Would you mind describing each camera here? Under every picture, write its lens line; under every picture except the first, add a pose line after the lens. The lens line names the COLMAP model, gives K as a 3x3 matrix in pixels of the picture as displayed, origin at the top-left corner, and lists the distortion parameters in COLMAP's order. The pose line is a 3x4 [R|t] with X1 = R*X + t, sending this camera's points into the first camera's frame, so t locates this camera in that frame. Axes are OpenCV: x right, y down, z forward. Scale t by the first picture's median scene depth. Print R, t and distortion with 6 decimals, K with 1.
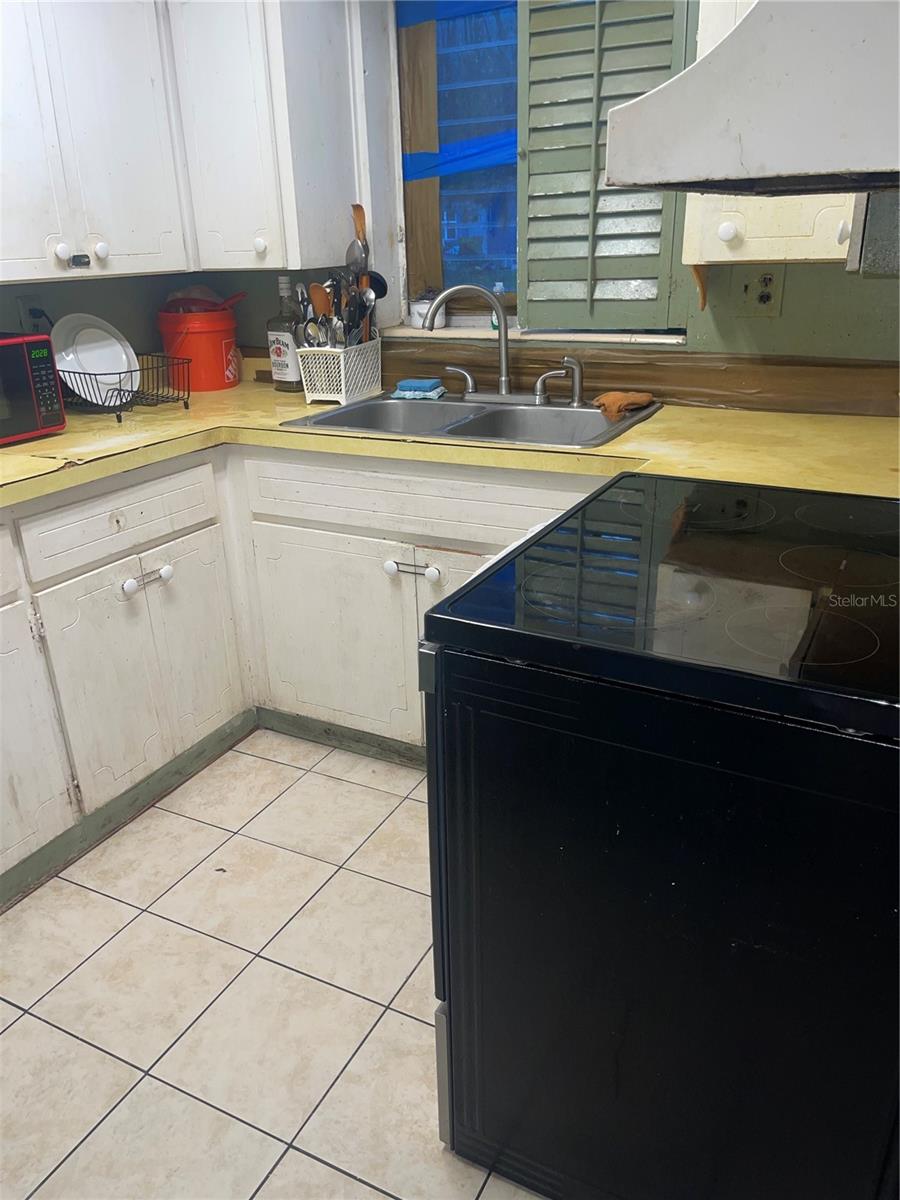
lens RADIAL K [[913.4, 0, 439.2], [0, 913.4, 598.0], [0, 0, 1]] dist [0.054426, -0.075227]
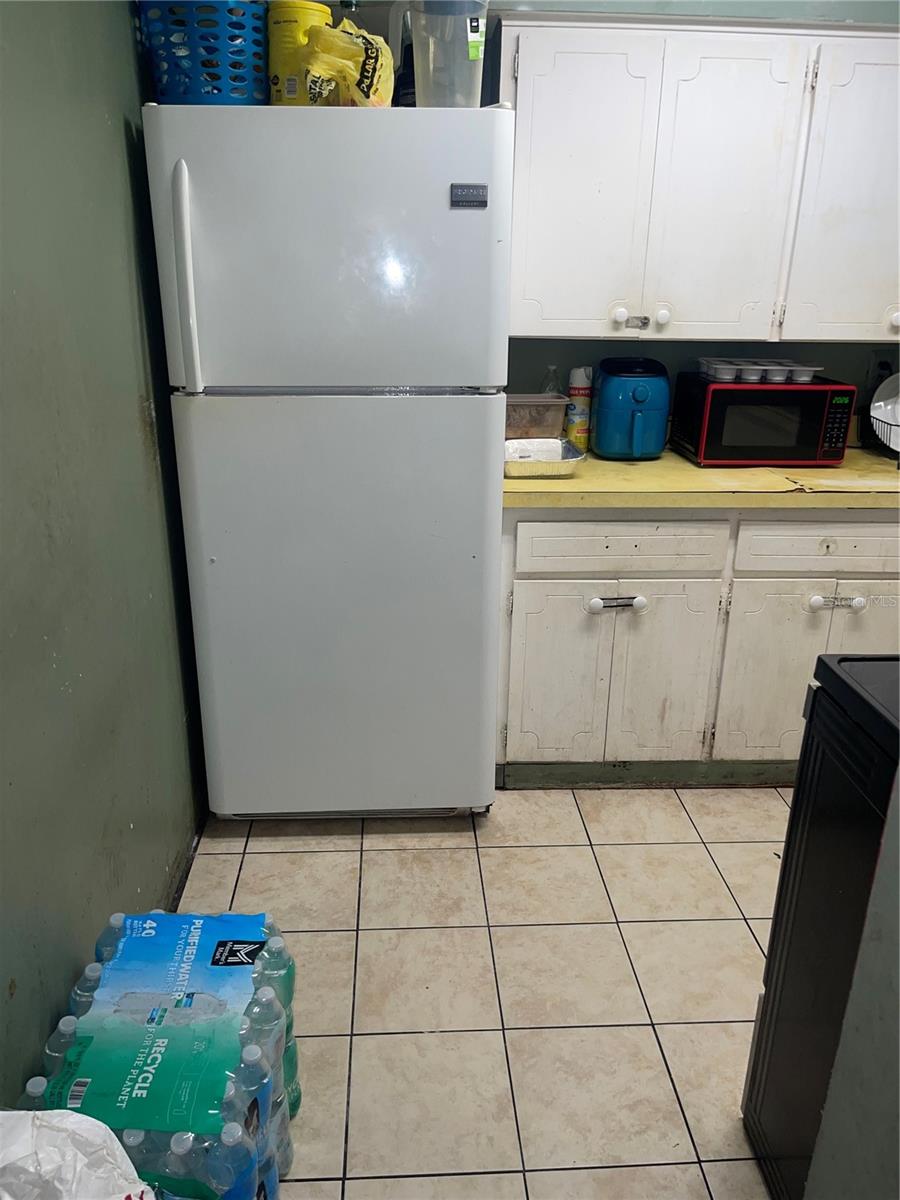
lens RADIAL K [[913.4, 0, 439.2], [0, 913.4, 598.0], [0, 0, 1]] dist [0.054426, -0.075227]
pose [[0.504040, 0.325032, -0.800186, 0.365670], [-0.345411, 0.925027, 0.158167, -0.037342], [0.791603, 0.196670, 0.578520, -0.062429]]
